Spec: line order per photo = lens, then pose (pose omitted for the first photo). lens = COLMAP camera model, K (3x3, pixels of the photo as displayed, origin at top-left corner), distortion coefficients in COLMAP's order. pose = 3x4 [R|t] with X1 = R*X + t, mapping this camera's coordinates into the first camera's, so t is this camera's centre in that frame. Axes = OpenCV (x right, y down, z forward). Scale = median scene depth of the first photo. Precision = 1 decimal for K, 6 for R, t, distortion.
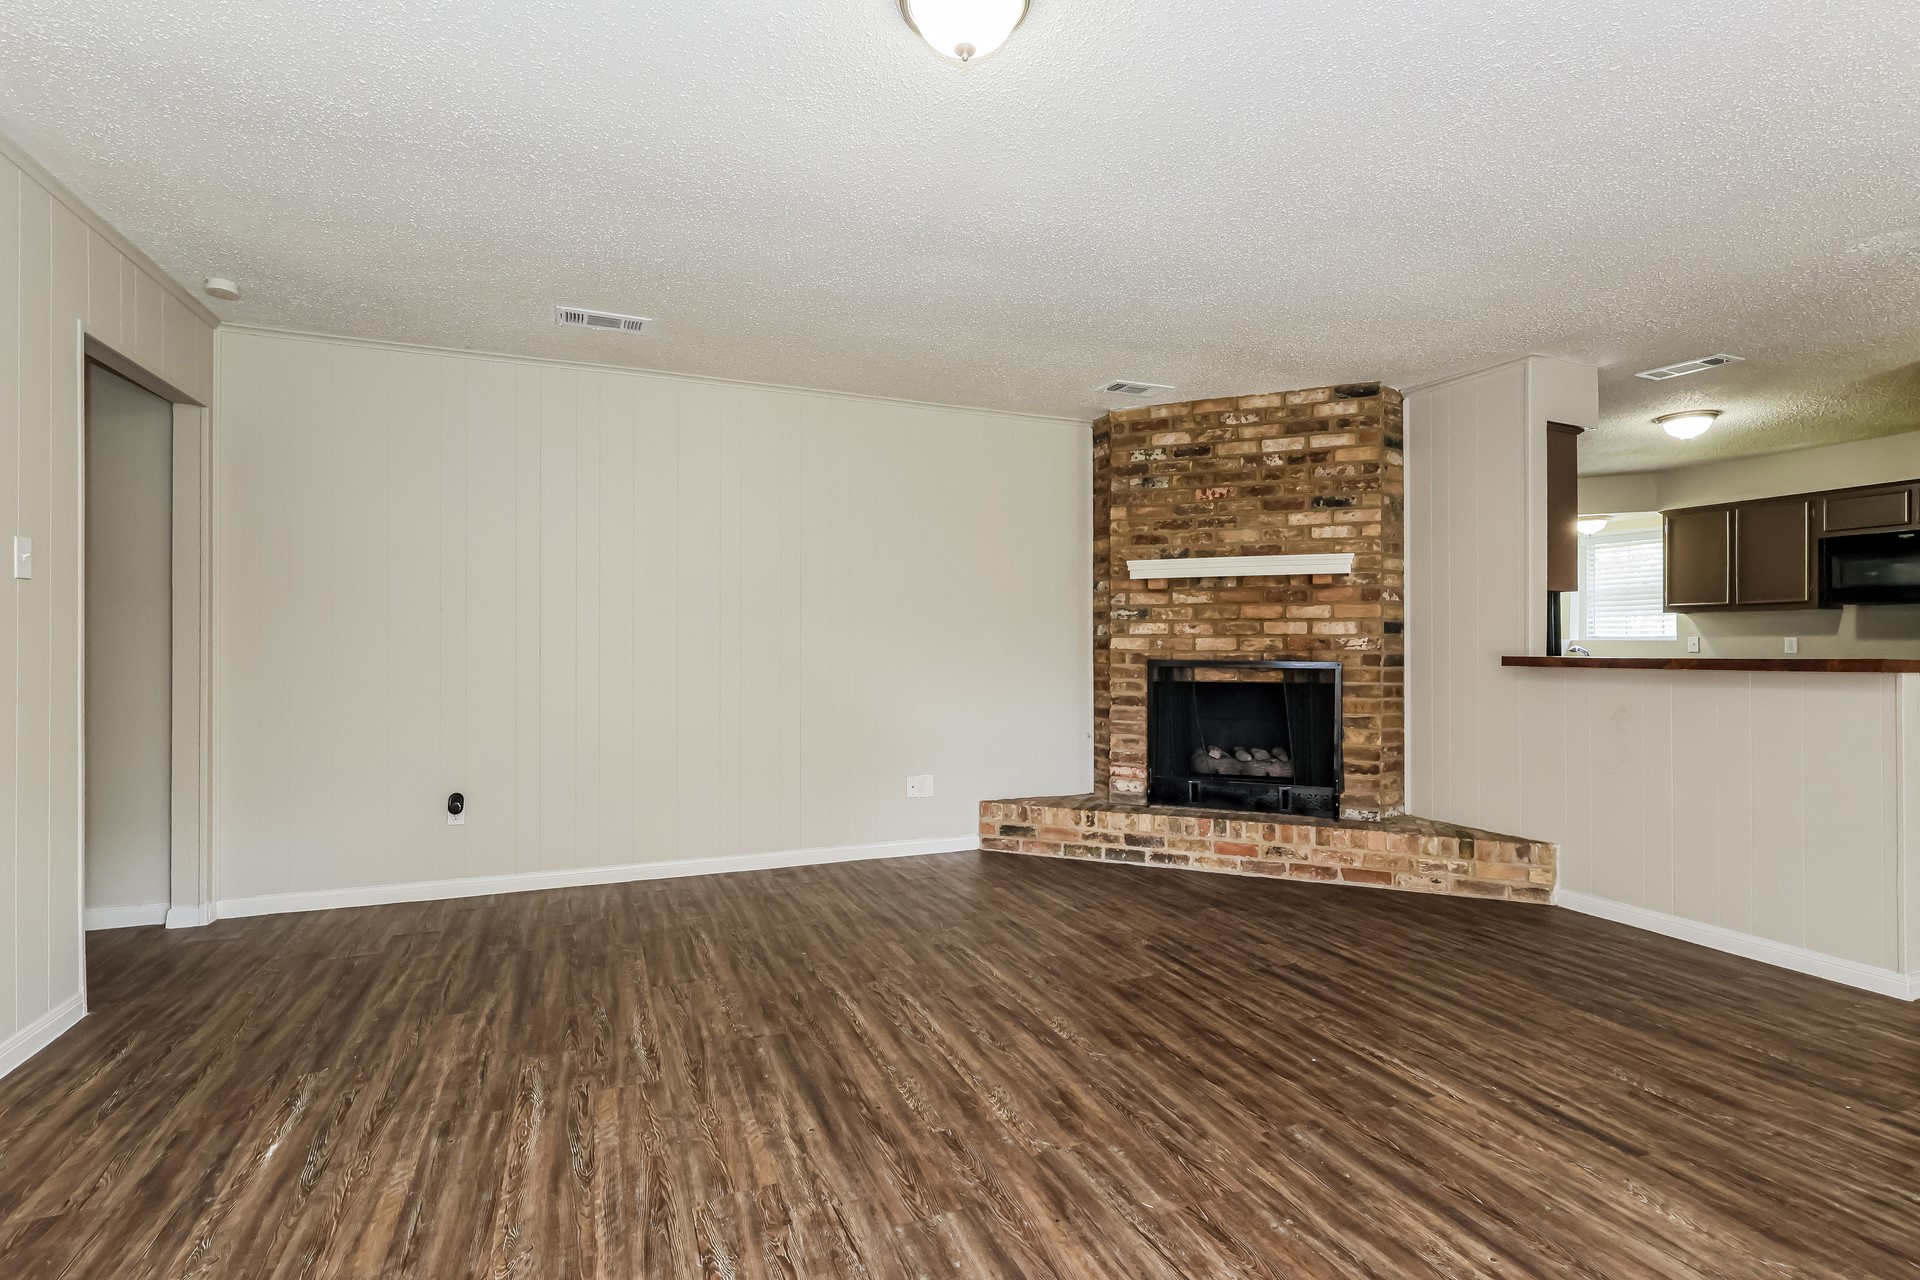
lens RADIAL K [[892.0, 0, 954.8], [0, 892.0, 642.6], [0, 0, 1]] dist [0.003302, 0.000419]
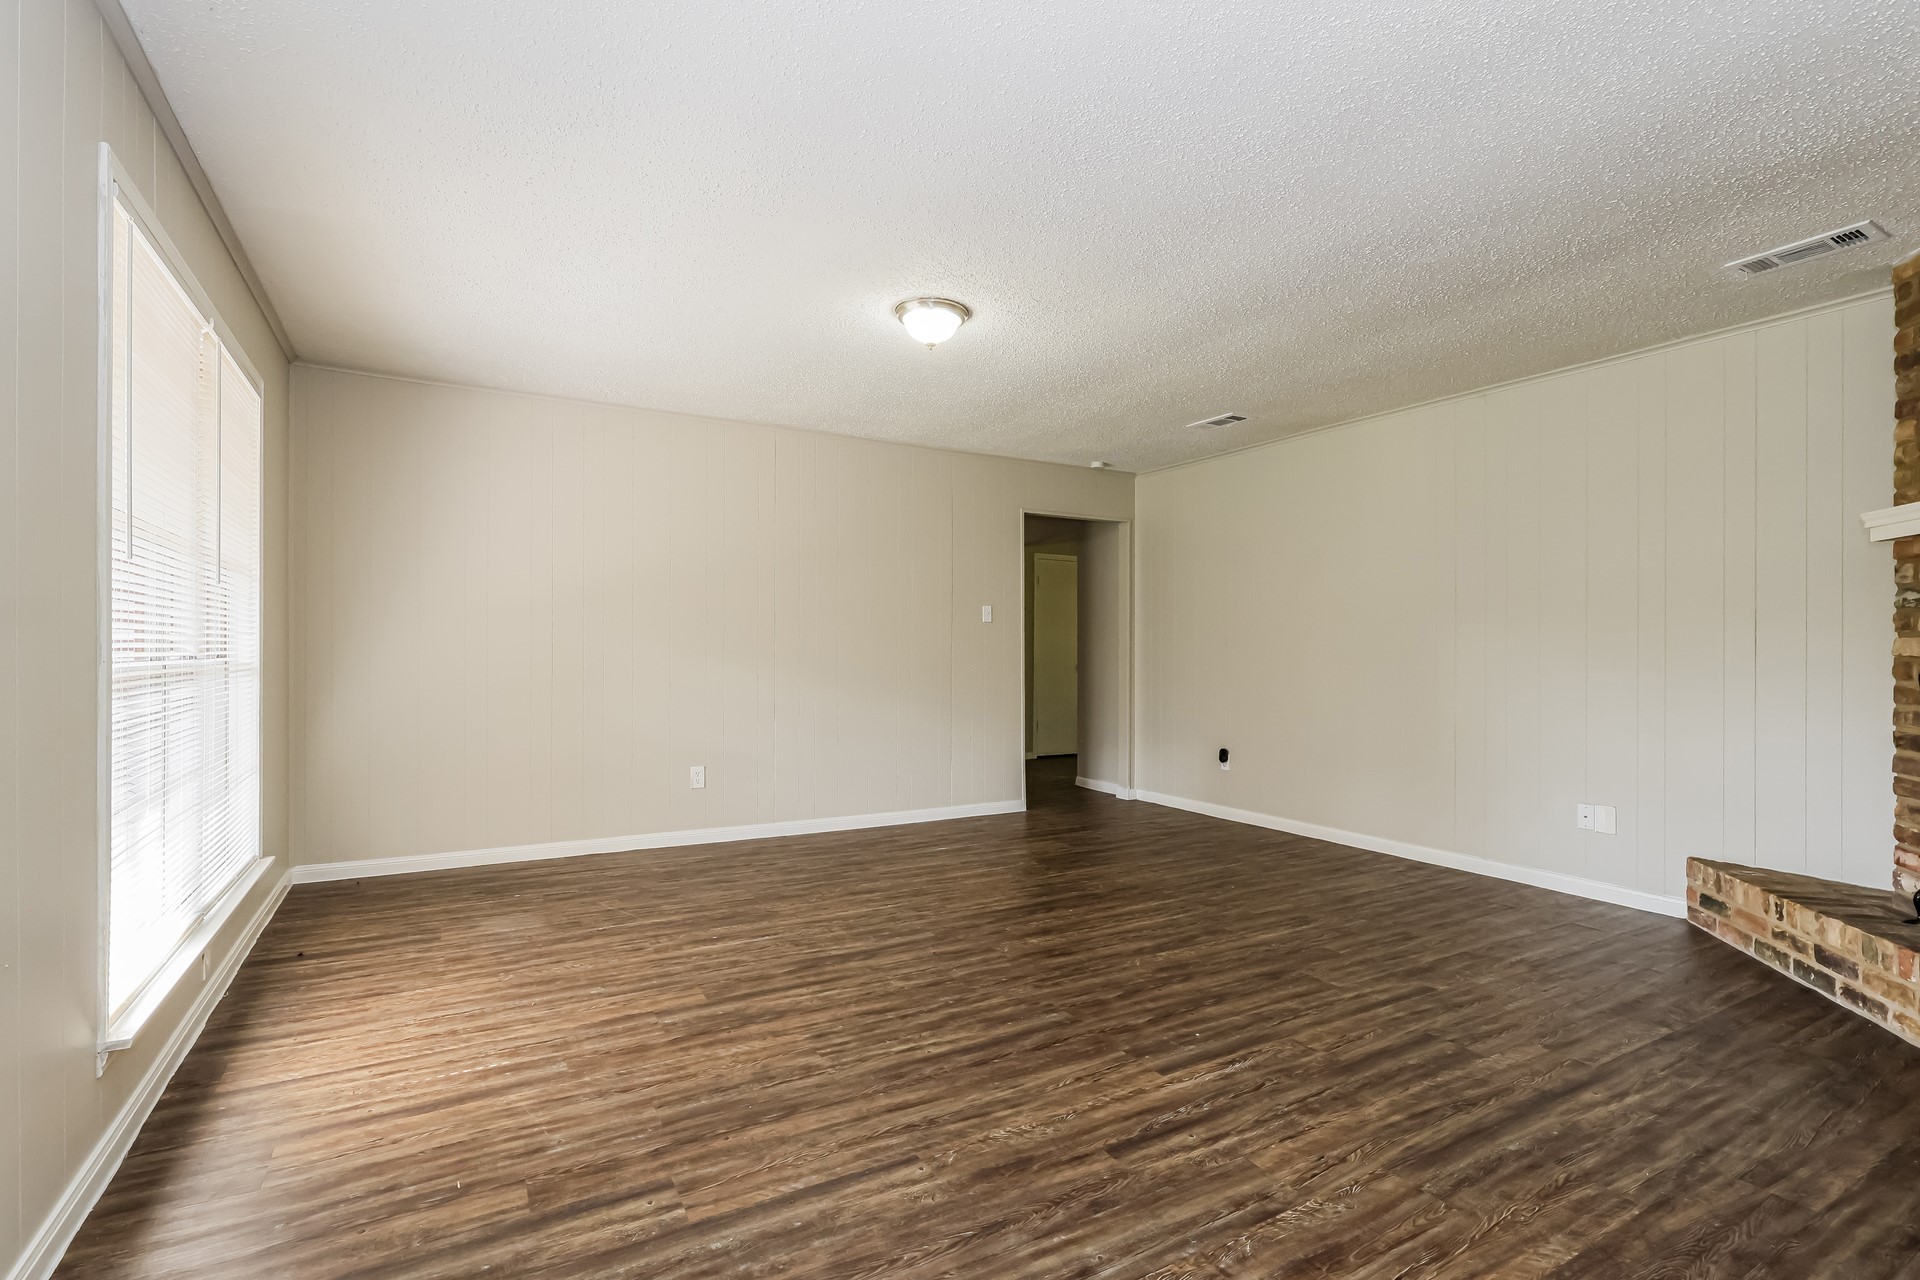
lens RADIAL K [[892.0, 0, 954.8], [0, 892.0, 642.6], [0, 0, 1]] dist [0.003302, 0.000419]
pose [[0.129452, -0.011116, -0.991523, 1.299237], [-0.001296, 0.999934, -0.011379, 0.009921], [0.991585, 0.002758, 0.129430, 0.521059]]
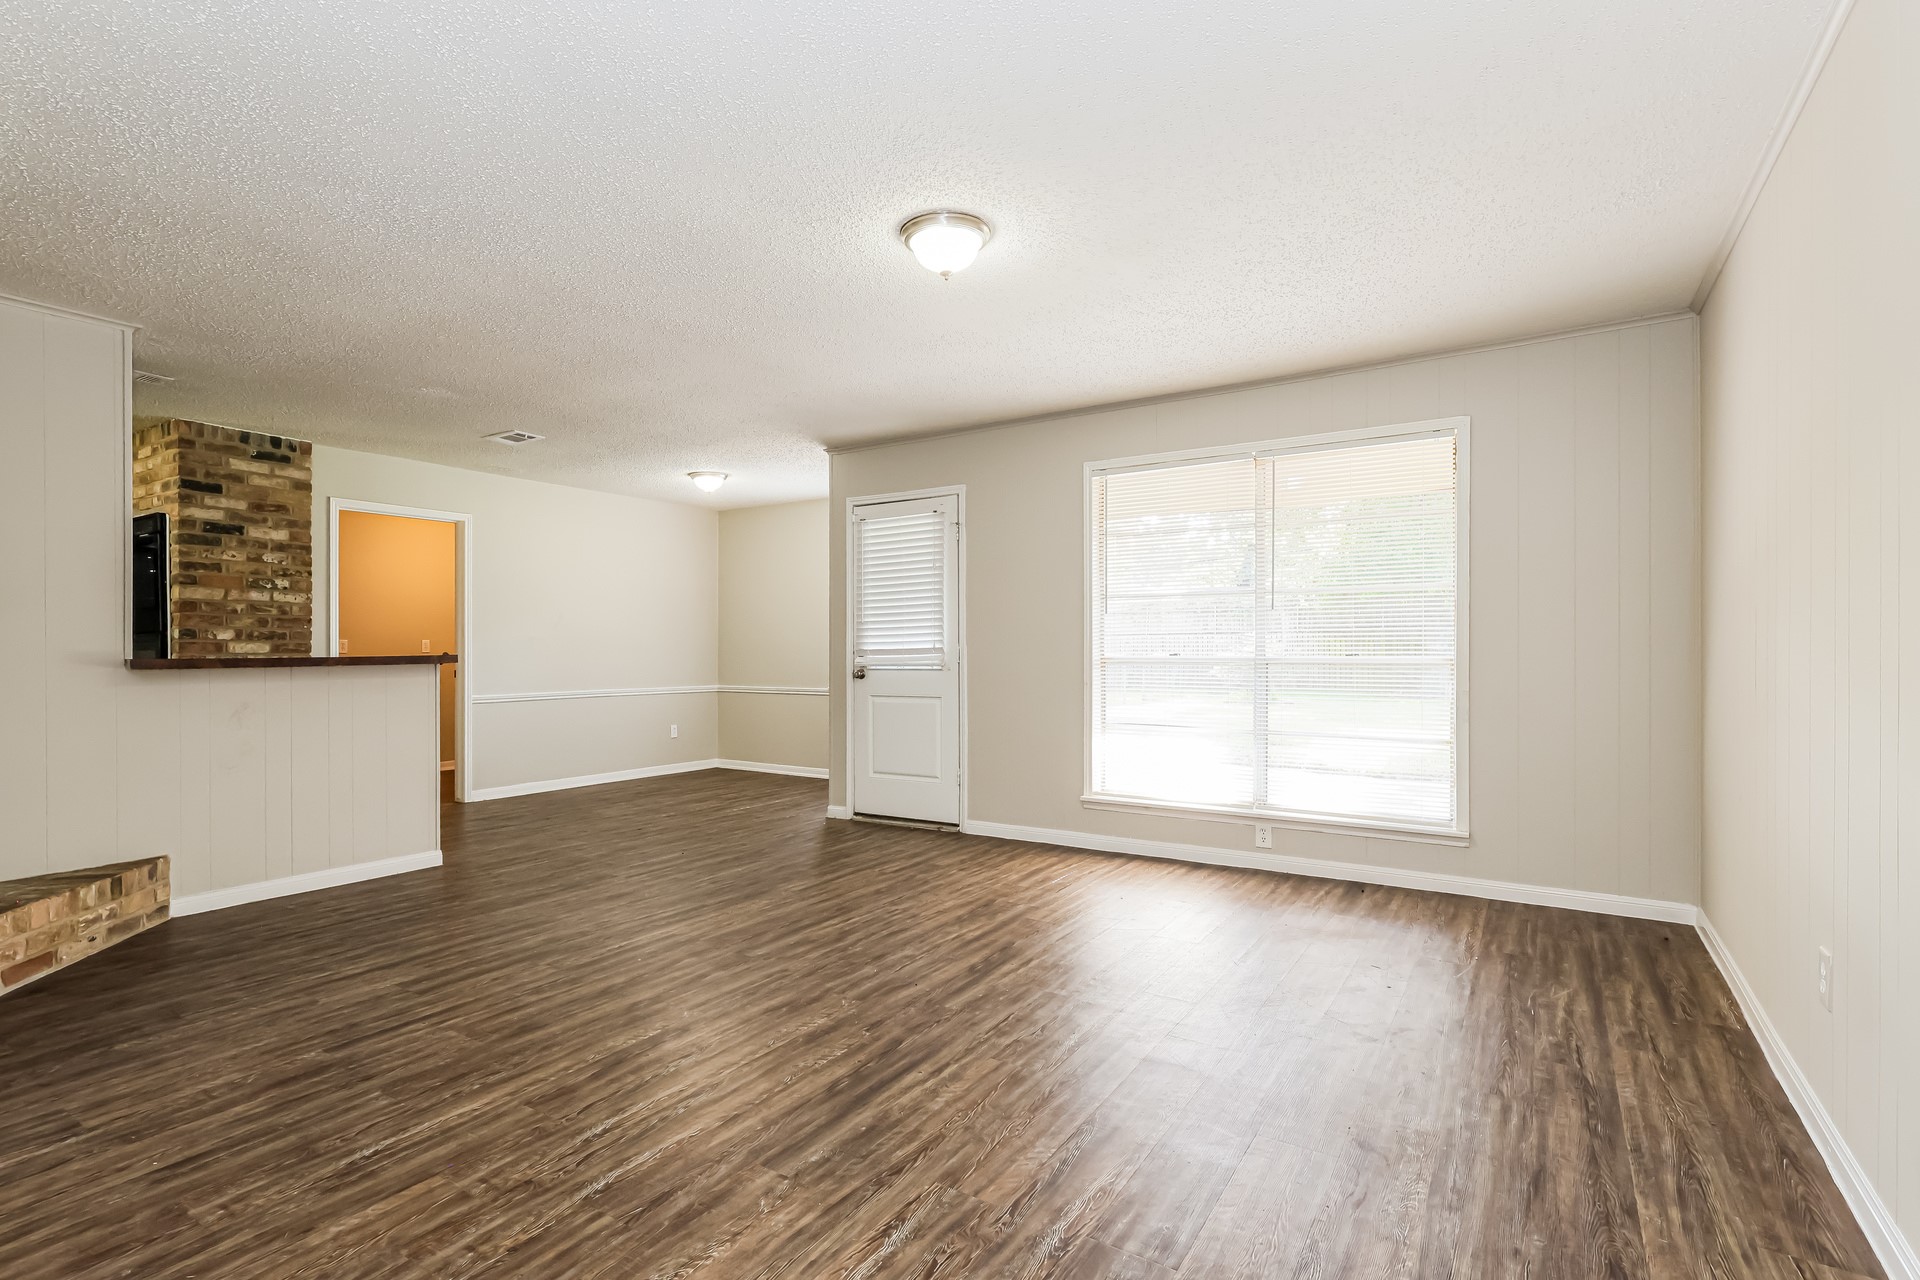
lens RADIAL K [[892.0, 0, 954.8], [0, 892.0, 642.6], [0, 0, 1]] dist [0.003302, 0.000419]
pose [[-0.568149, 0.005585, 0.822906, -0.867598], [-0.002143, 0.999964, -0.008266, 0.006885], [-0.822923, -0.006460, -0.568117, 1.245998]]
